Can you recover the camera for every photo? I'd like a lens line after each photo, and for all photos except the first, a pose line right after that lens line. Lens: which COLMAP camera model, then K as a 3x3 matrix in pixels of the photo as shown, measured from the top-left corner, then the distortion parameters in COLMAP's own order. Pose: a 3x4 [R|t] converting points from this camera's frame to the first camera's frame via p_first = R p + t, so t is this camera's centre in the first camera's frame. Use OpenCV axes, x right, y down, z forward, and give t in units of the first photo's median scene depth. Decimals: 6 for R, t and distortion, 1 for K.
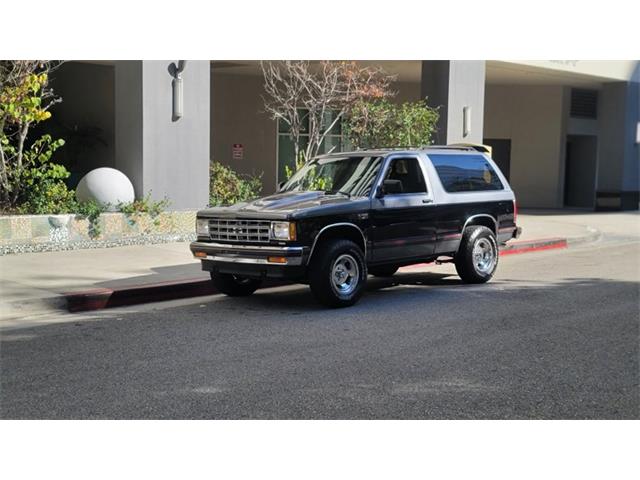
lens RADIAL K [[929.0, 0, 320.2], [0, 929.0, 240.5], [0, 0, 1]] dist [0.074741, 0.000000]
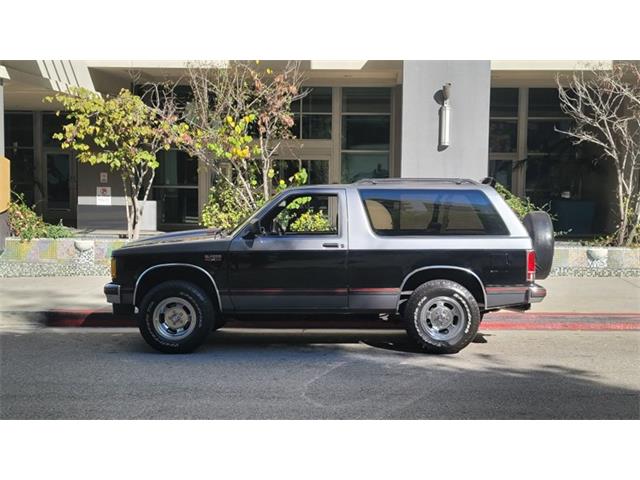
lens RADIAL K [[929.0, 0, 318.1], [0, 929.0, 239.6], [0, 0, 1]] dist [0.074741, 0.000000]
pose [[0.676463, 0.044004, -0.735161, 0.698884], [-0.063771, 0.997964, 0.001056, -0.045523], [0.733710, 0.046167, 0.677892, 0.399160]]
